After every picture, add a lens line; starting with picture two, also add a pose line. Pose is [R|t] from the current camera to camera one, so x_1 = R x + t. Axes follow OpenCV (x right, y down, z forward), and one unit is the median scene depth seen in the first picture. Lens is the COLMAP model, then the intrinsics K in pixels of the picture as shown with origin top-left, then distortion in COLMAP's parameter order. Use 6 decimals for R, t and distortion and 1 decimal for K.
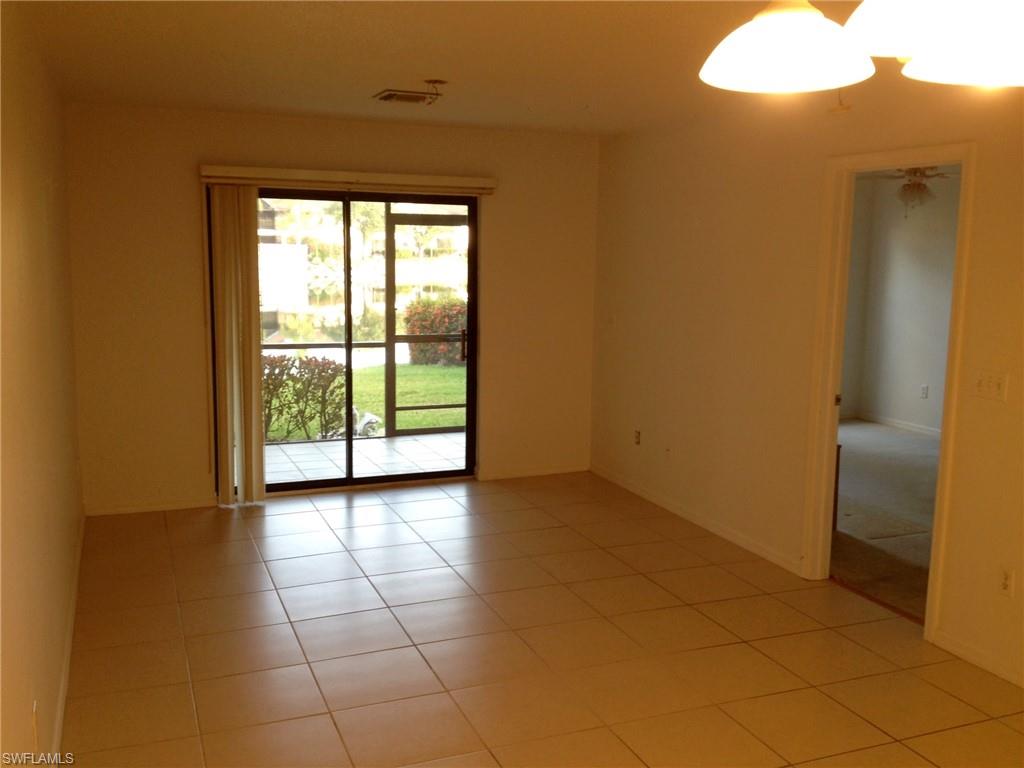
lens RADIAL K [[964.0, 0, 508.7], [0, 964.0, 381.2], [0, 0, 1]] dist [0.013954, 0.000000]
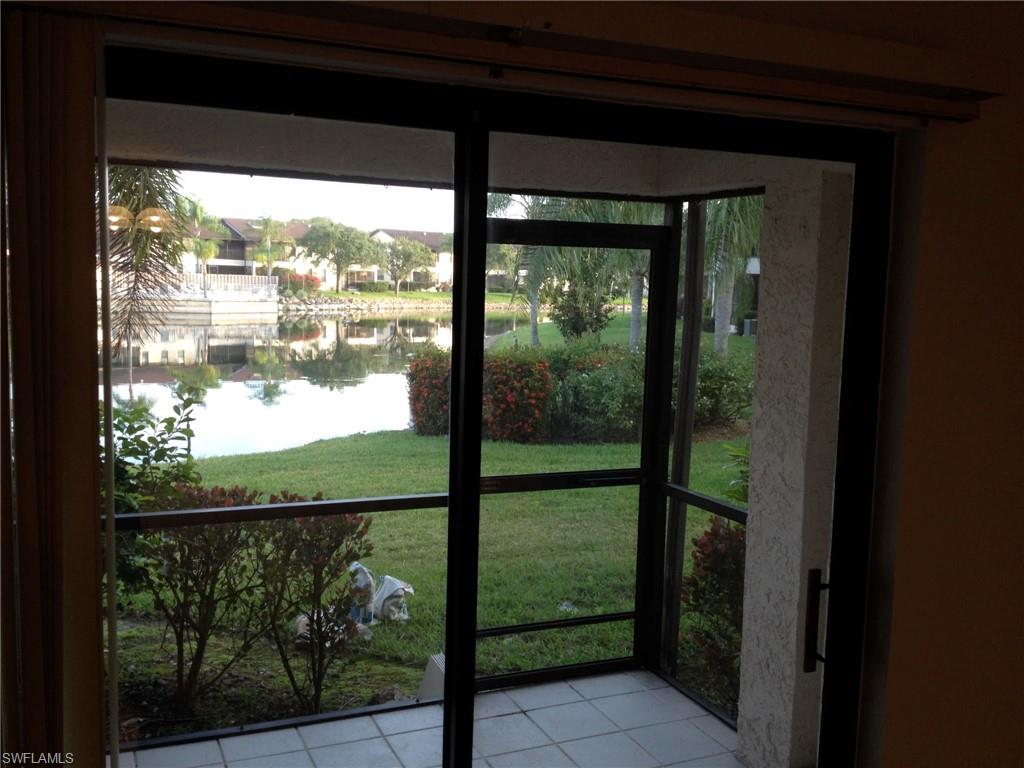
lens RADIAL K [[964.0, 0, 517.1], [0, 964.0, 384.8], [0, 0, 1]] dist [0.013954, 0.000000]
pose [[0.999199, 0.009129, 0.038965, -0.152412], [-0.007909, 0.999477, -0.031348, -0.100359], [-0.039231, 0.031015, 0.998749, 0.689982]]
